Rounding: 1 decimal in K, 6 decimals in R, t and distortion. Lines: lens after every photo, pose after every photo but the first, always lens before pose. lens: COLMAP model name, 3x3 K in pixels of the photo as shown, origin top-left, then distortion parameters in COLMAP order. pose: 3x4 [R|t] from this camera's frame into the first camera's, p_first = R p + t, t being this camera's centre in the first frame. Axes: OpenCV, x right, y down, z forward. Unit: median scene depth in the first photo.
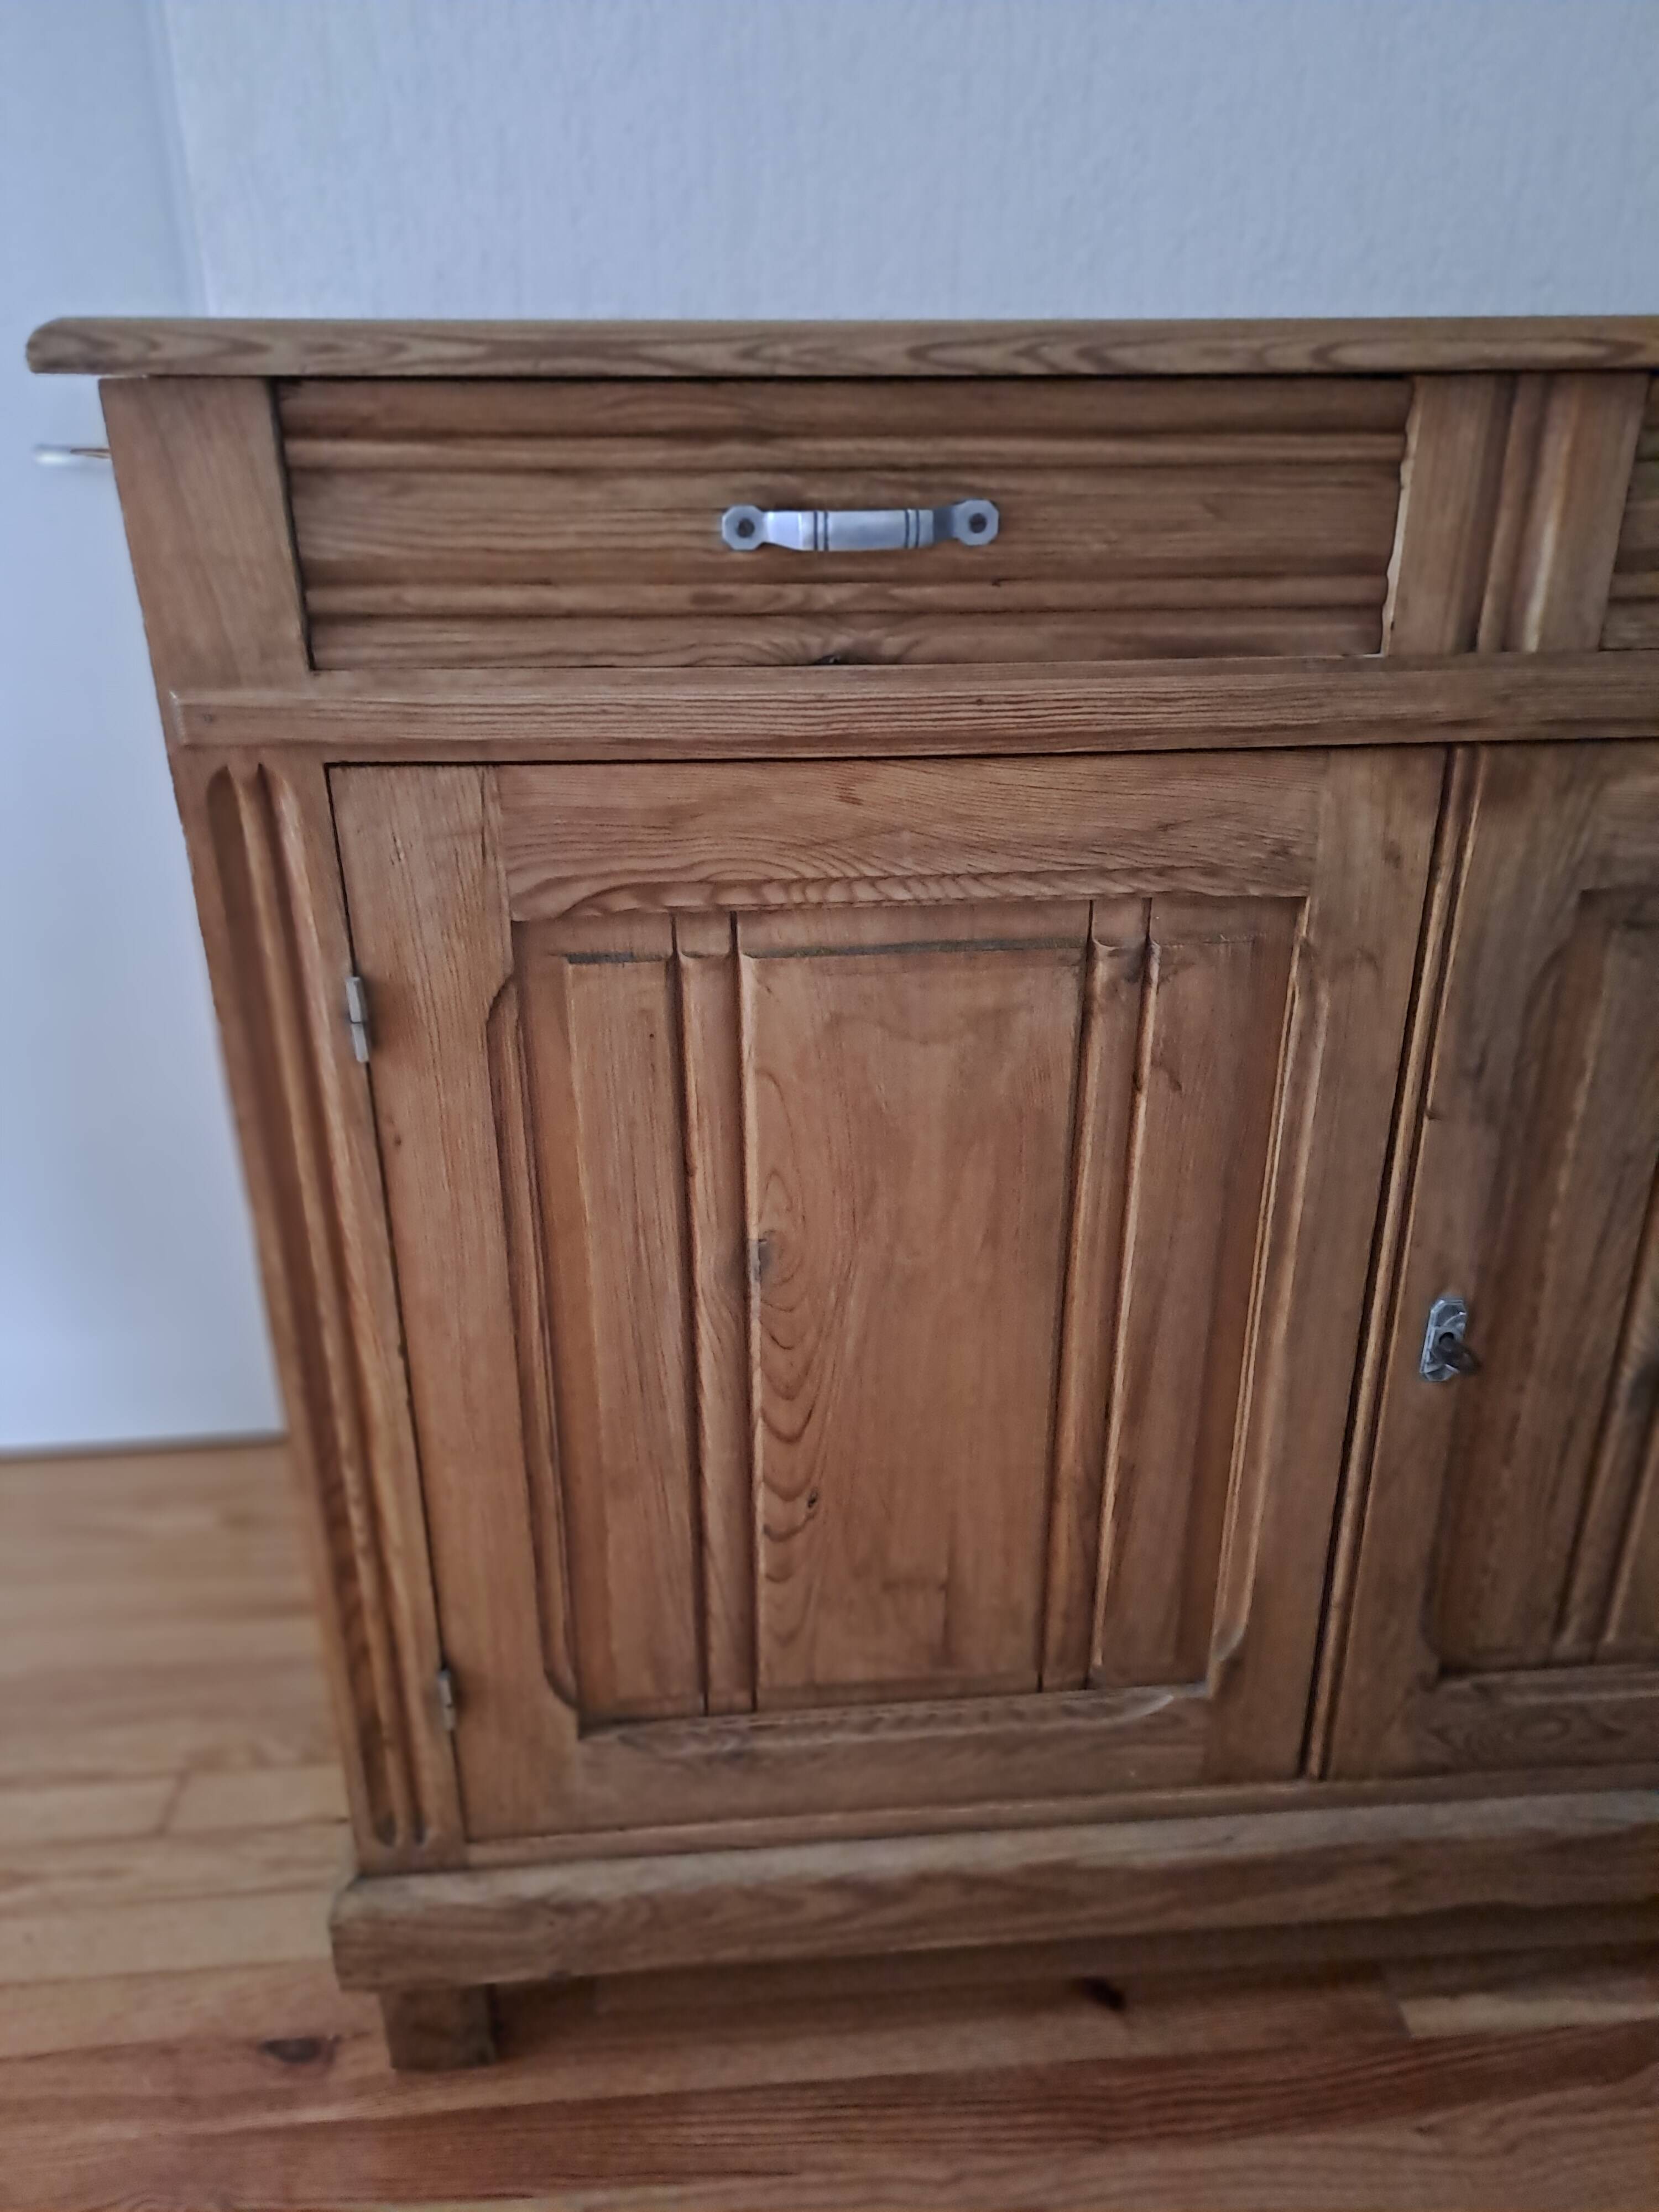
lens RADIAL K [[1646.5, 0, 839.4], [0, 1646.5, 1118.6], [0, 0, 1]] dist [0.091755, -0.089509]
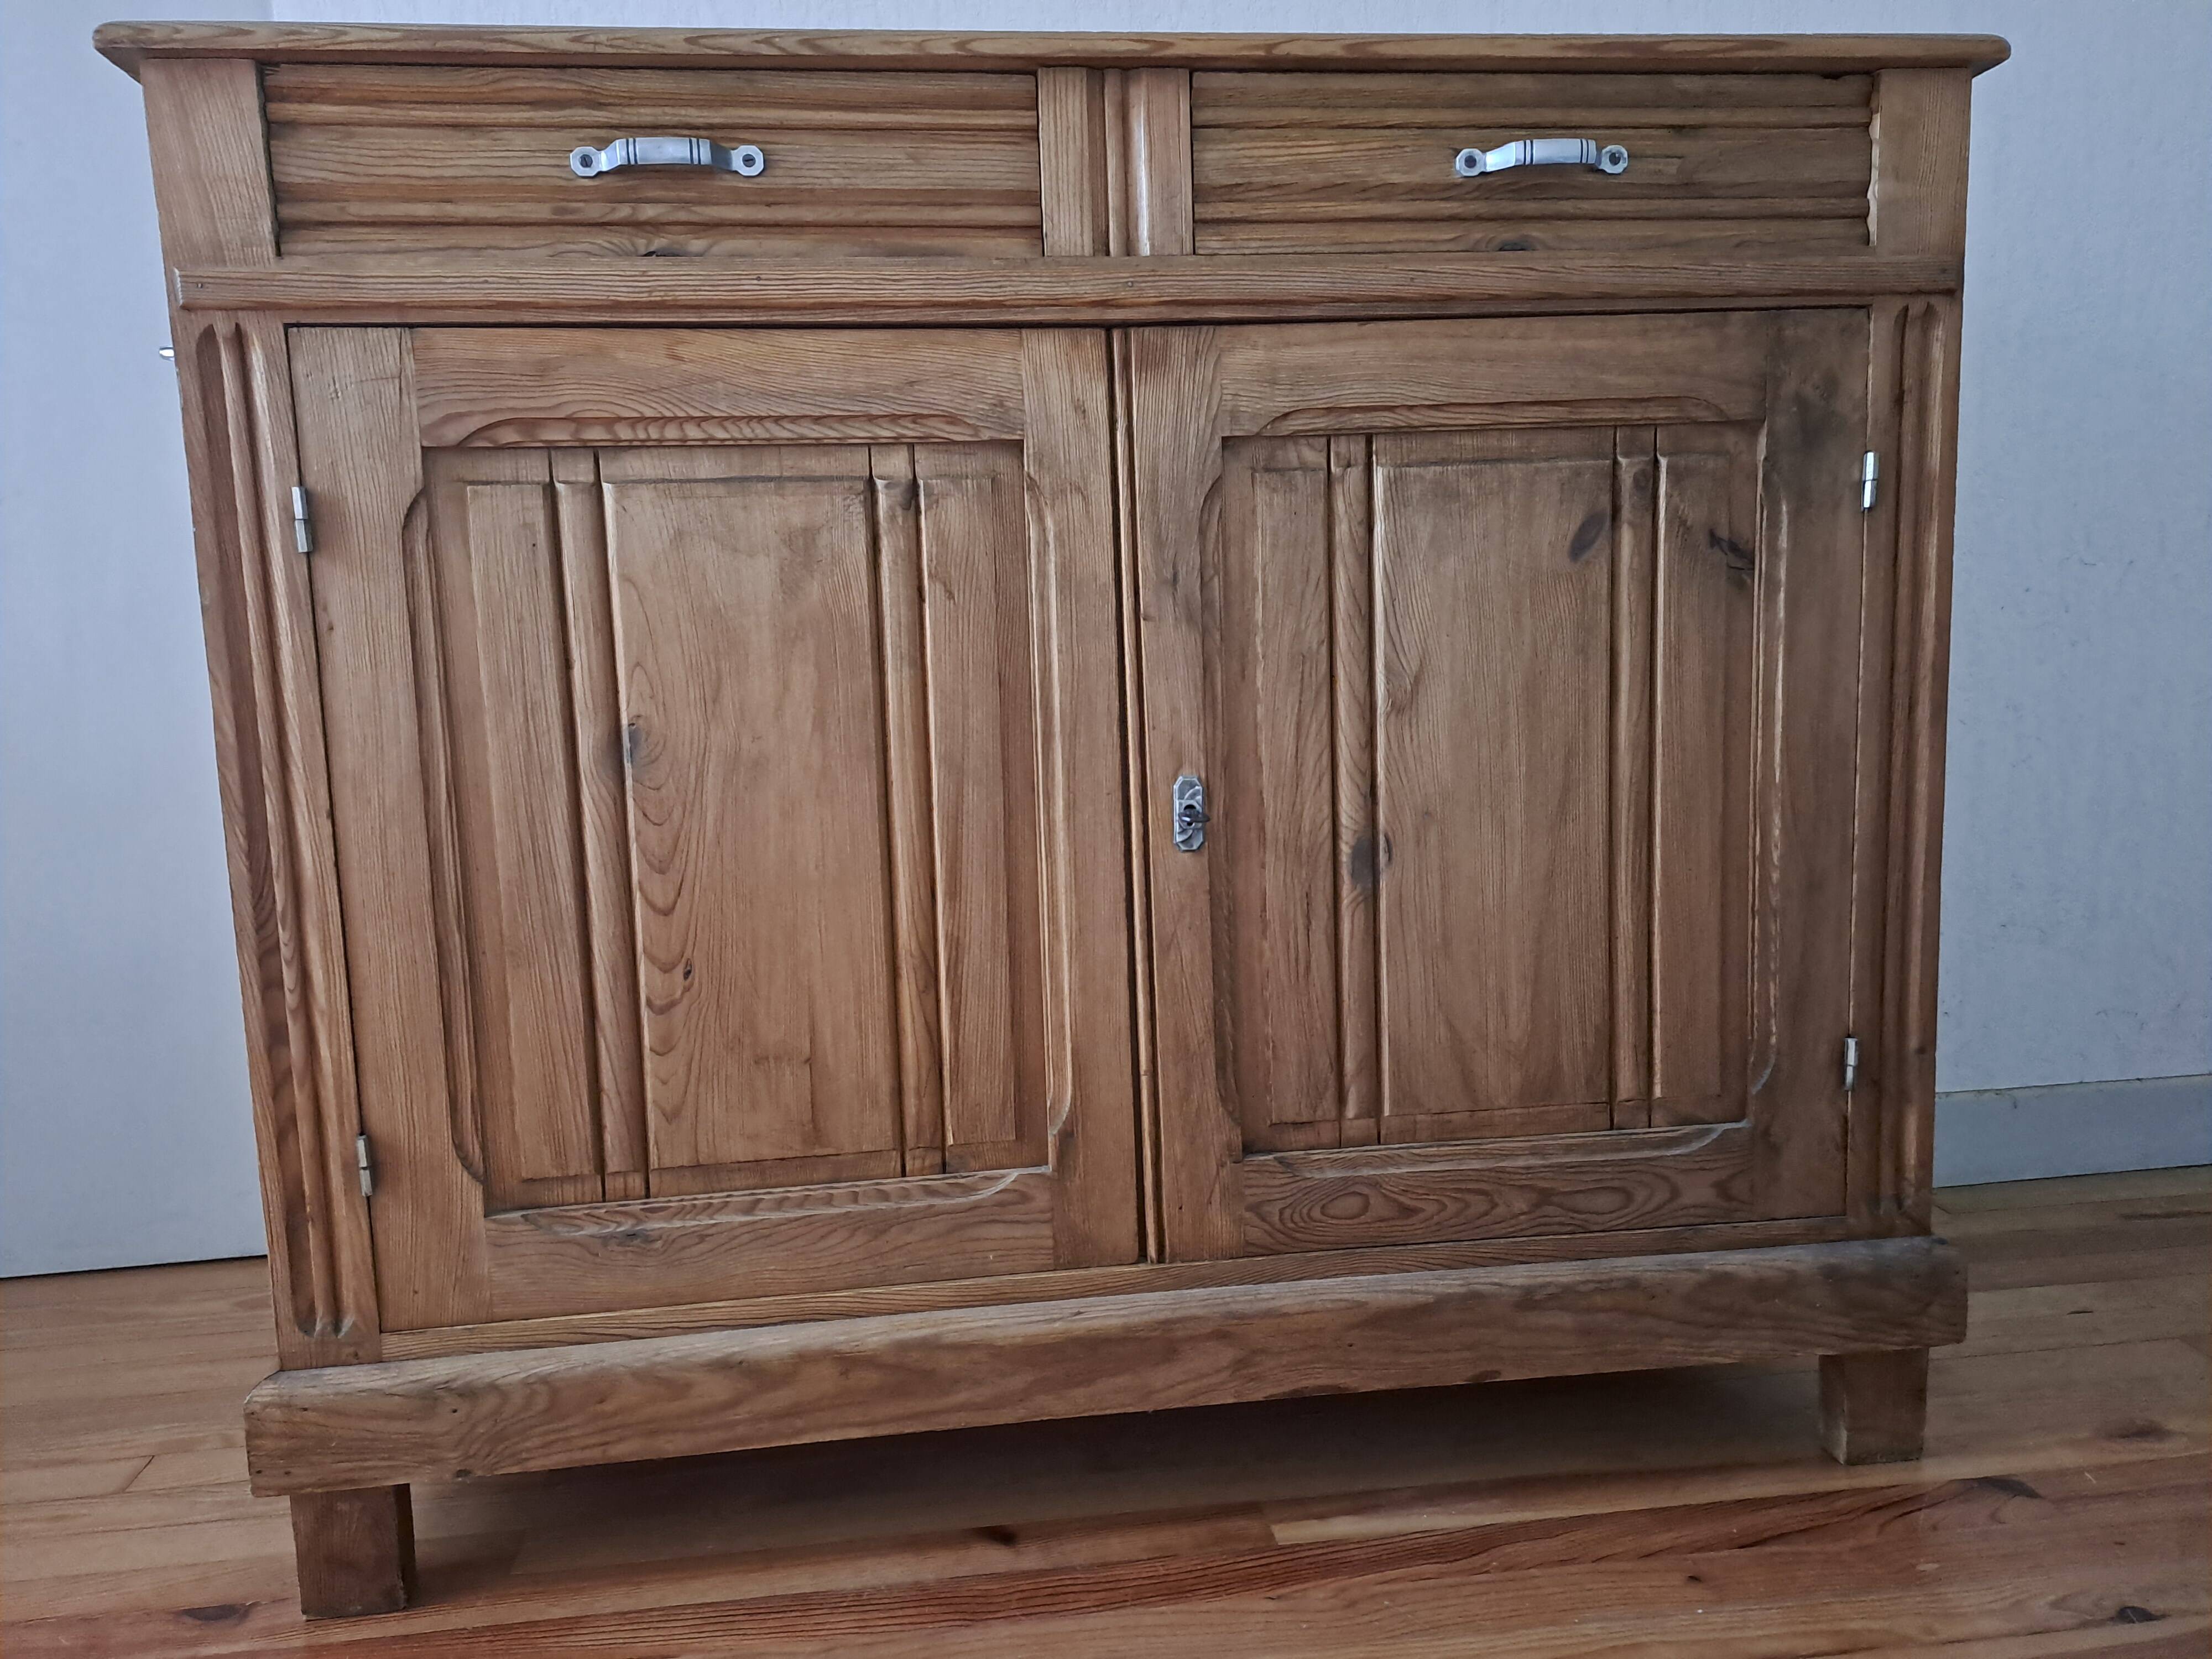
lens RADIAL K [[1646.5, 0, 1079.0], [0, 1646.5, 837.6], [0, 0, 1]] dist [0.091755, -0.089509]
pose [[0.998696, -0.036702, 0.035479, 0.260041], [0.045663, 0.953009, -0.299482, 0.580092], [-0.022821, 0.300712, 0.953442, -0.205749]]
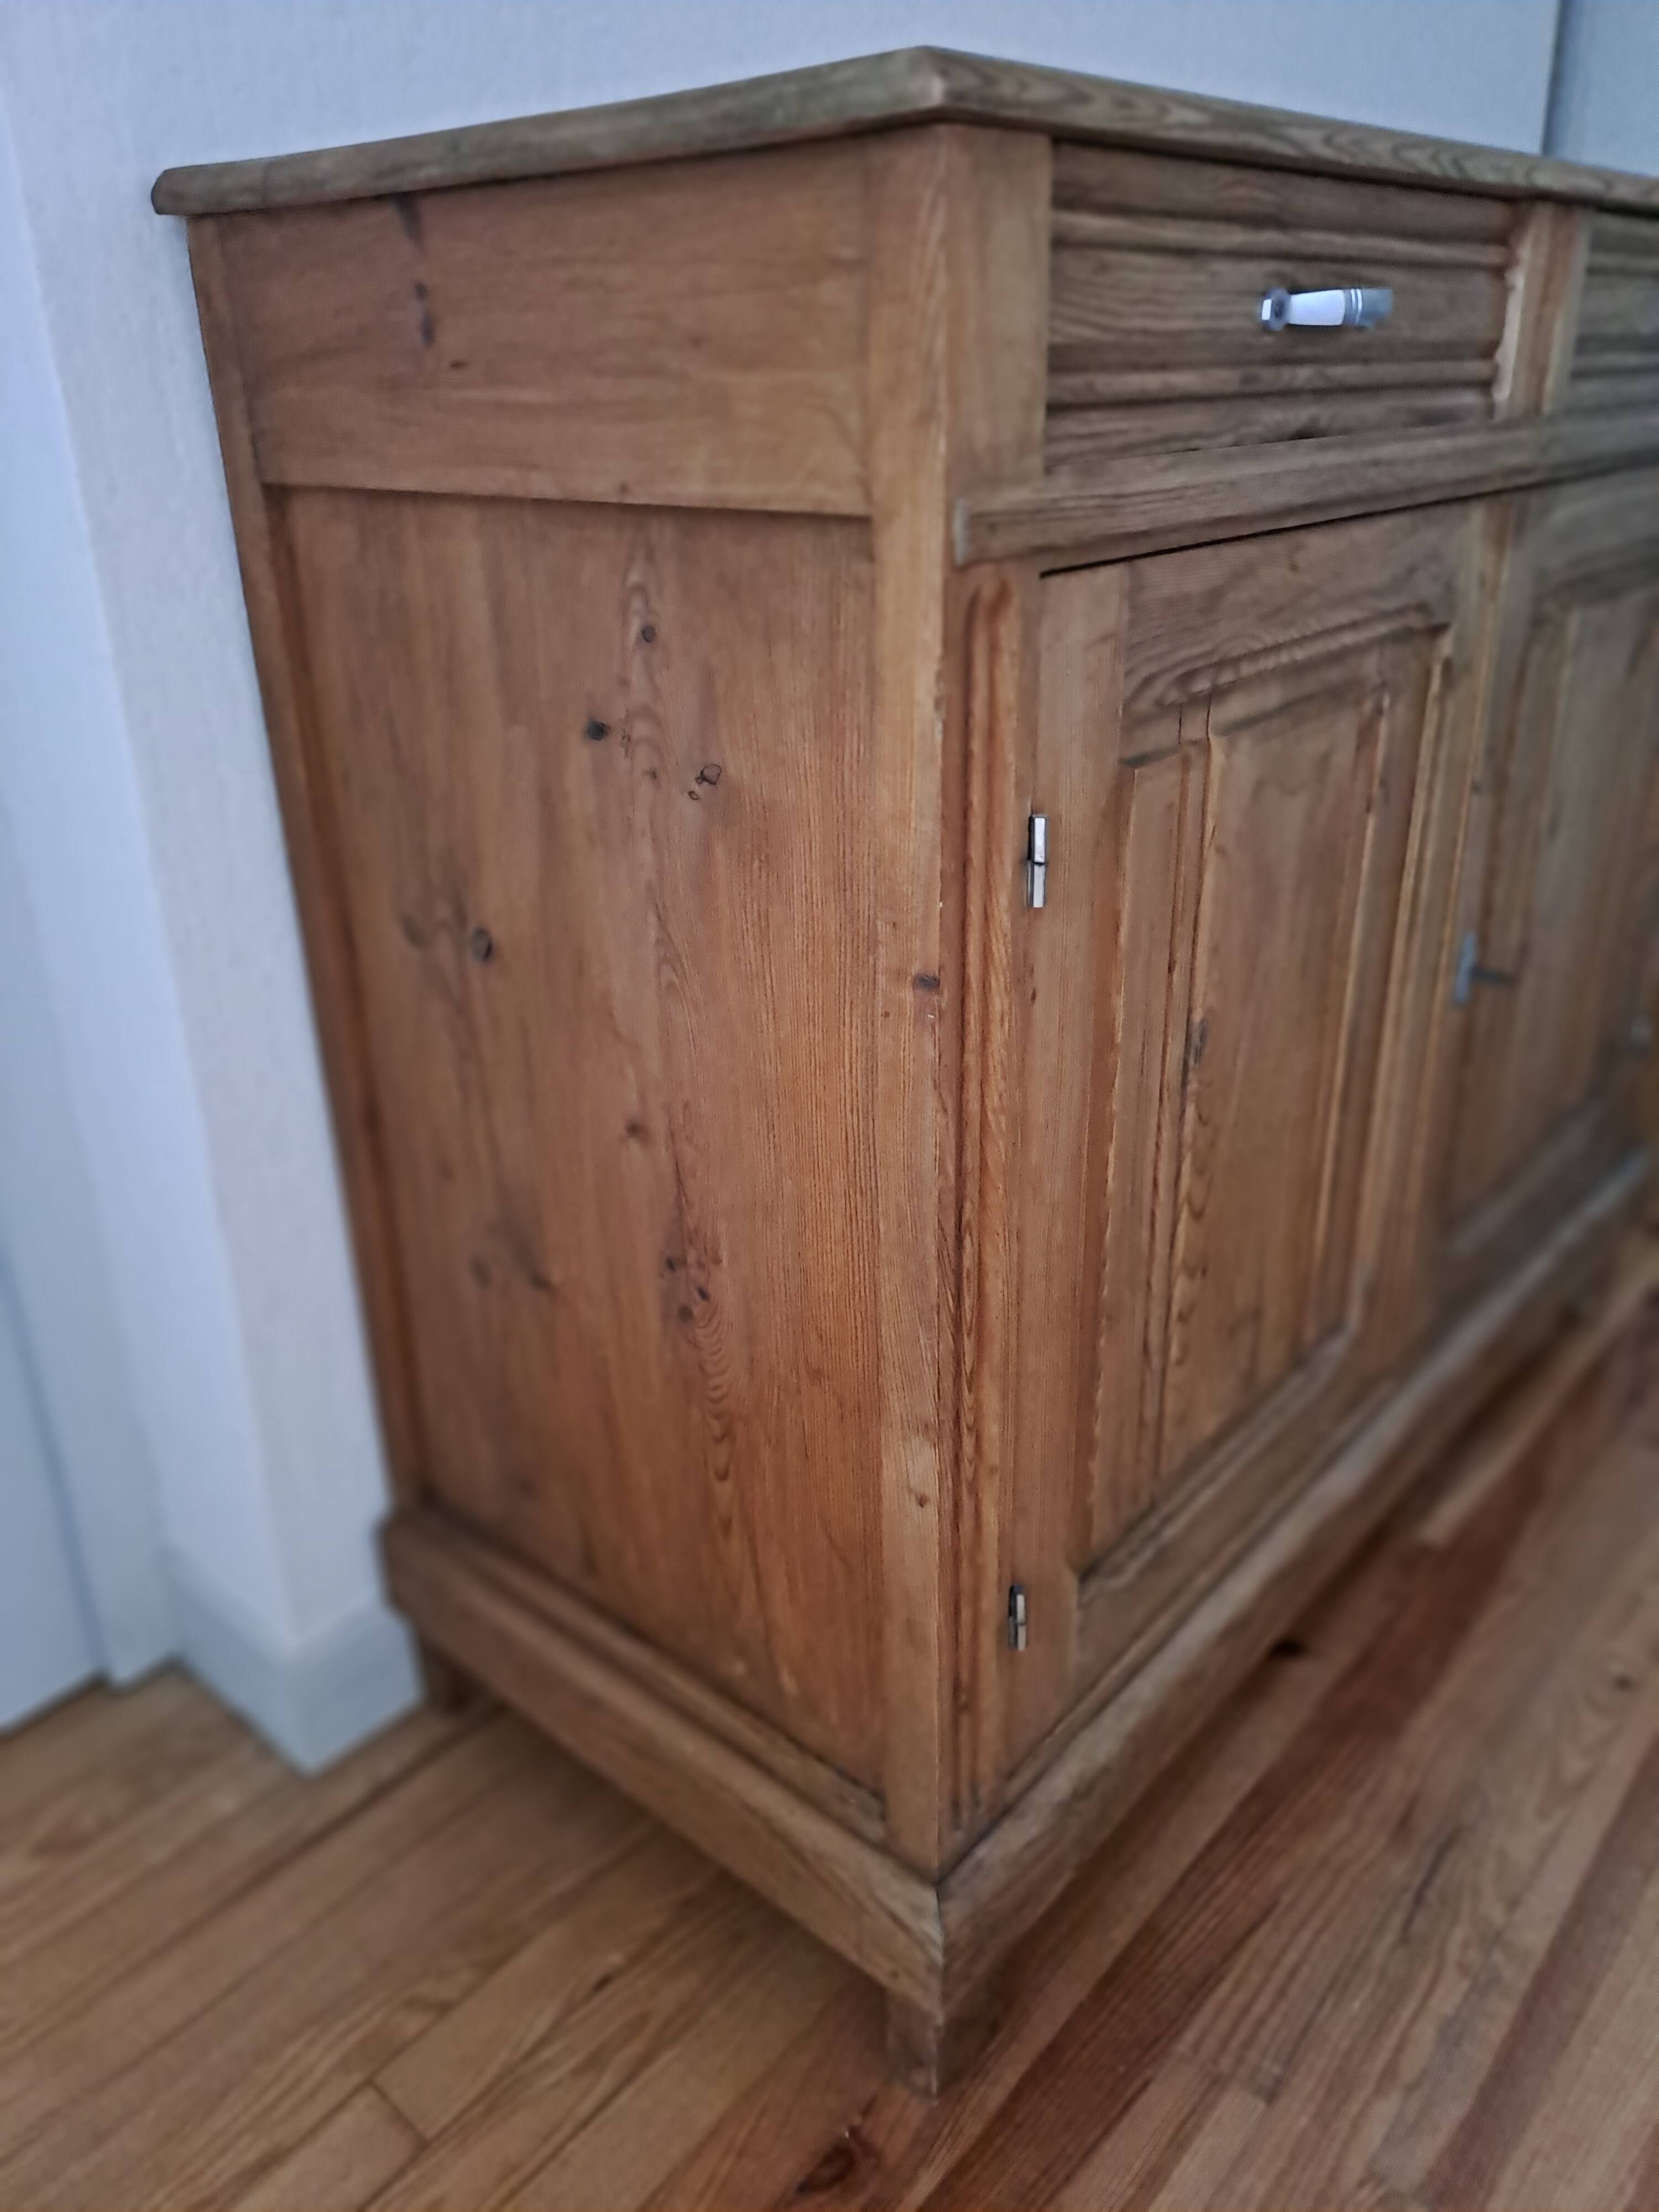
lens RADIAL K [[1646.5, 0, 839.2], [0, 1646.5, 1081.8], [0, 0, 1]] dist [0.091755, -0.089509]
pose [[0.712344, -0.288283, 0.639889, -0.946112], [0.312170, 0.946735, 0.079007, -0.046857], [-0.628582, 0.143475, 0.764395, 0.358072]]
